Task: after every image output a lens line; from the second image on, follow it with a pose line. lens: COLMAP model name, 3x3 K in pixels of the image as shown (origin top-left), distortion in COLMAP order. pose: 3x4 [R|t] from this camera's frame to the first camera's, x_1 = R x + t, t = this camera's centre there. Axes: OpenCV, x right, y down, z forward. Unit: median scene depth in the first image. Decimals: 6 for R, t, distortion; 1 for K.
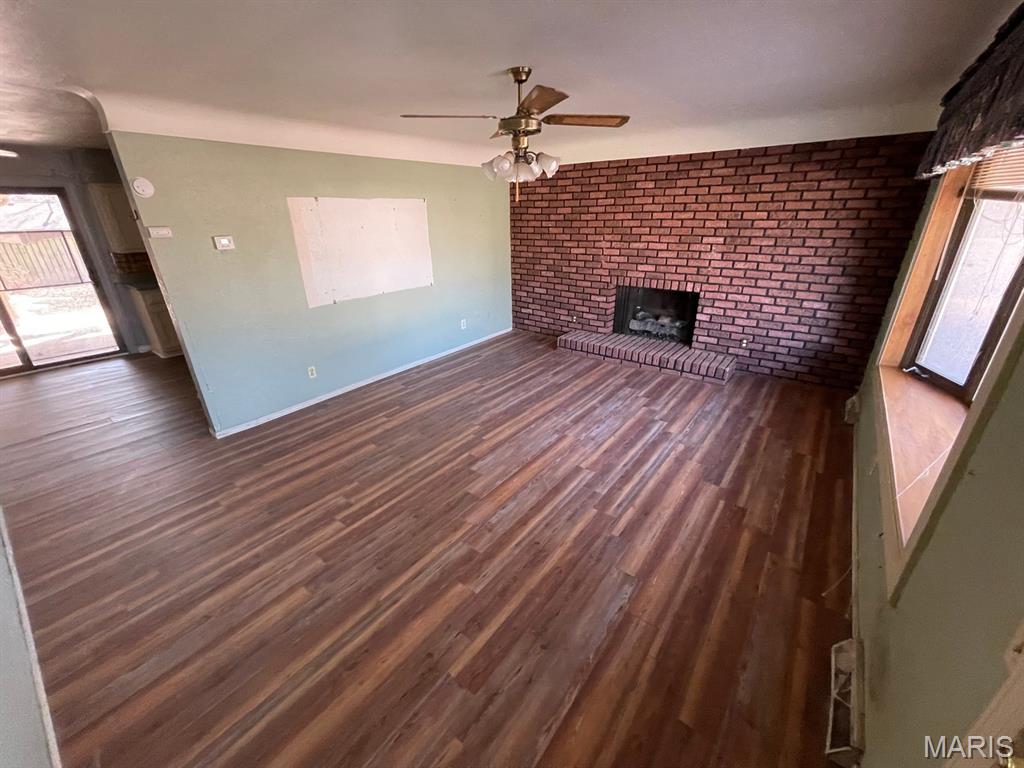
lens RADIAL K [[411.2, 0, 510.4], [0, 411.2, 388.9], [0, 0, 1]] dist [-0.007701, 0.003581]
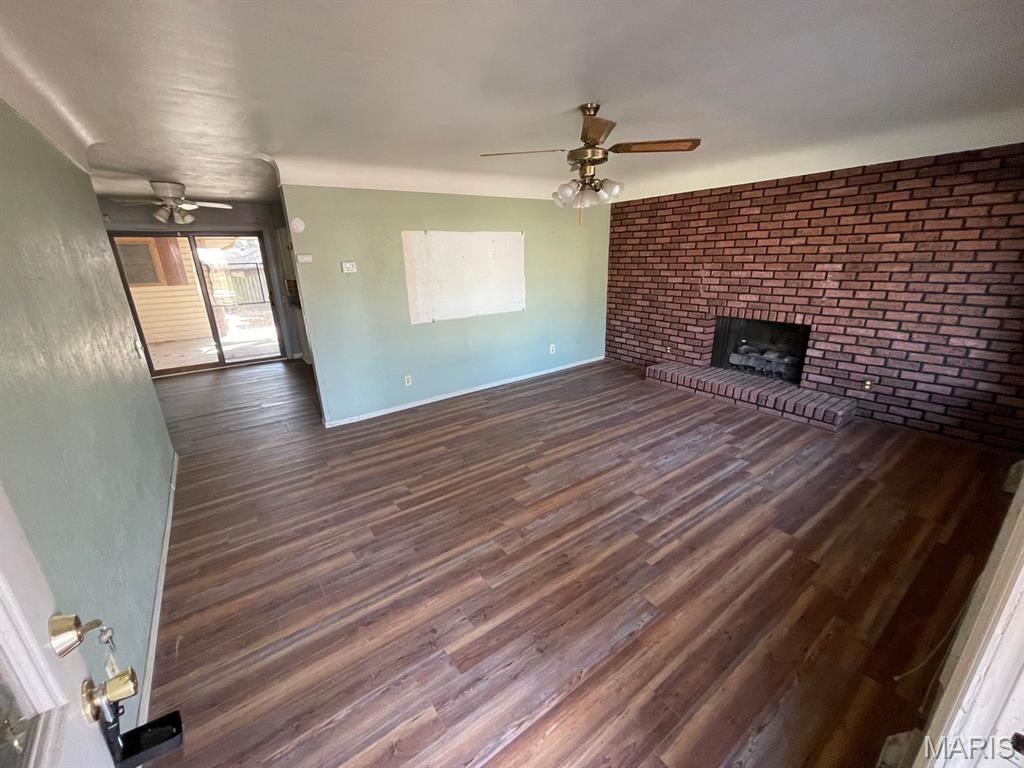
lens RADIAL K [[411.2, 0, 510.4], [0, 411.2, 388.9], [0, 0, 1]] dist [-0.007701, 0.003581]
pose [[0.958385, 0.077468, -0.274766, 0.094572], [-0.099971, 0.992606, -0.068846, 0.030061], [0.267401, 0.093449, 0.959043, -0.012891]]
